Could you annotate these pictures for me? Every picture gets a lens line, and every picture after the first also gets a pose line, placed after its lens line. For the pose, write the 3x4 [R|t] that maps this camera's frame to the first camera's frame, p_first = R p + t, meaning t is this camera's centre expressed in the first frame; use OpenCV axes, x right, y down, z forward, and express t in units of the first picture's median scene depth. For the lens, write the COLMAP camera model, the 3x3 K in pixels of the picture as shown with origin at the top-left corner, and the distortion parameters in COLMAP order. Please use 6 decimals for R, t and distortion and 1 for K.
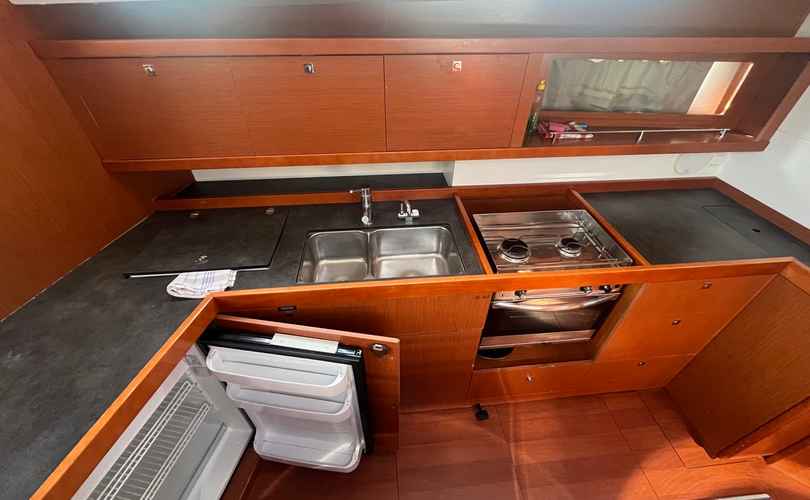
lens RADIAL K [[328.6, 0, 403.4], [0, 328.6, 251.5], [0, 0, 1]] dist [0.000930, 0.000009]
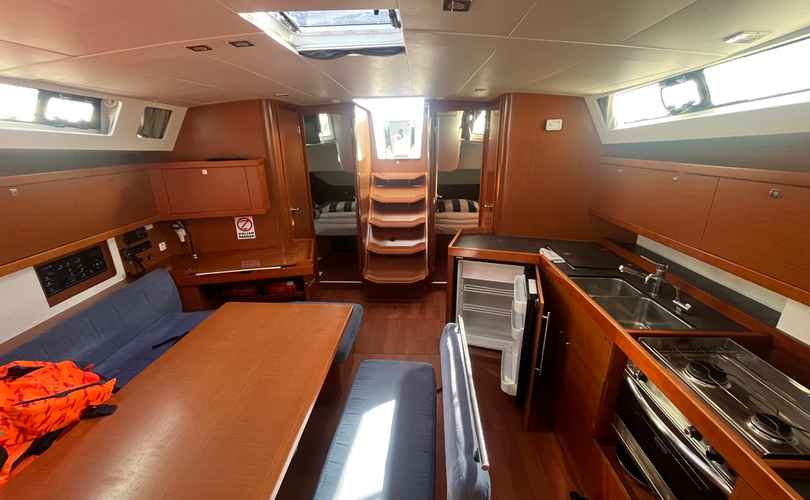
lens RADIAL K [[328.6, 0, 403.4], [0, 328.6, 251.5], [0, 0, 1]] dist [0.000930, 0.000009]
pose [[-0.158801, 0.308298, -0.937942, 1.090989], [-0.619833, 0.708323, 0.337765, -0.033168], [0.768498, 0.635005, 0.078611, 0.084134]]
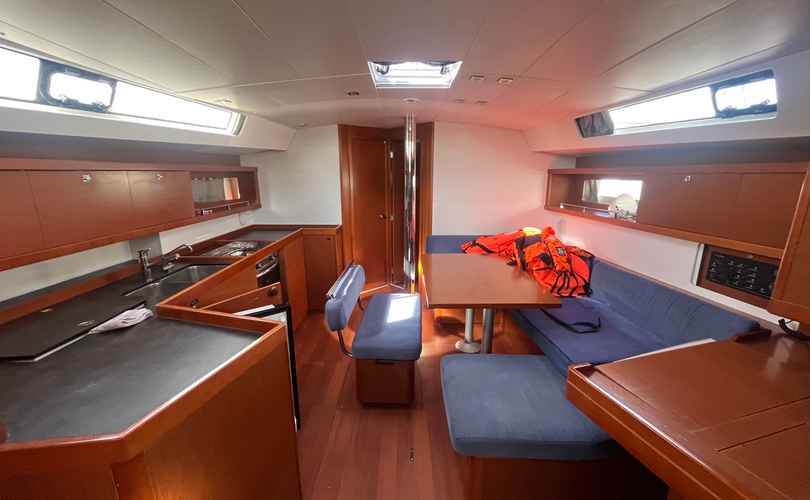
lens RADIAL K [[328.6, 0, 403.4], [0, 328.6, 251.5], [0, 0, 1]] dist [0.000930, 0.000009]
pose [[0.106529, -0.244258, 0.963841, -1.232262], [0.633596, 0.763740, 0.123519, 0.310702], [-0.766294, 0.597528, 0.236121, -0.181626]]
